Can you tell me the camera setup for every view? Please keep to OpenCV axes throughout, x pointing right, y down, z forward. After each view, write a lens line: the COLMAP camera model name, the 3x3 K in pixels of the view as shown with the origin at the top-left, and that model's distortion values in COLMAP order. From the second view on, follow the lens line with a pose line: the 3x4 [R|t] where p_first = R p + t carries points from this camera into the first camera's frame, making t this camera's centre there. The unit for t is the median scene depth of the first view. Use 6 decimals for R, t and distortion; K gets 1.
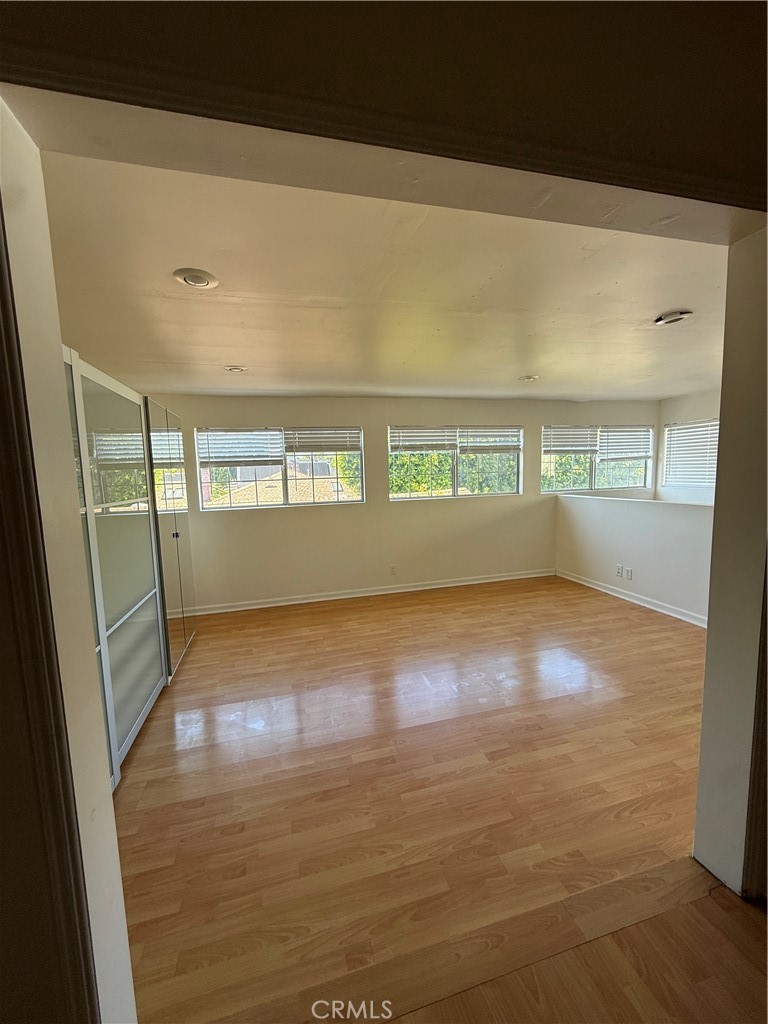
lens RADIAL K [[406.3, 0, 380.5], [0, 406.3, 510.5], [0, 0, 1]] dist [-0.000323, -0.000331]
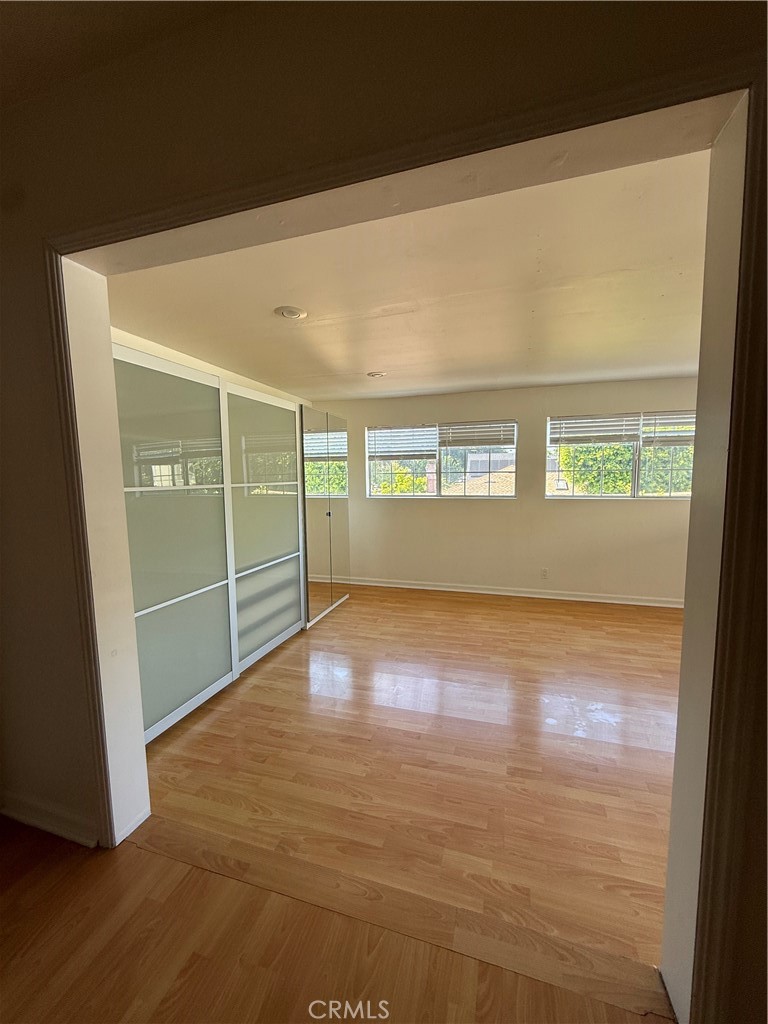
lens RADIAL K [[406.3, 0, 384.4], [0, 406.3, 509.8], [0, 0, 1]] dist [-0.000323, -0.000331]
pose [[0.845343, 0.070194, -0.529592, 0.250959], [-0.066142, 0.997455, 0.026630, 0.002718], [0.530113, 0.012517, 0.847835, 0.027595]]
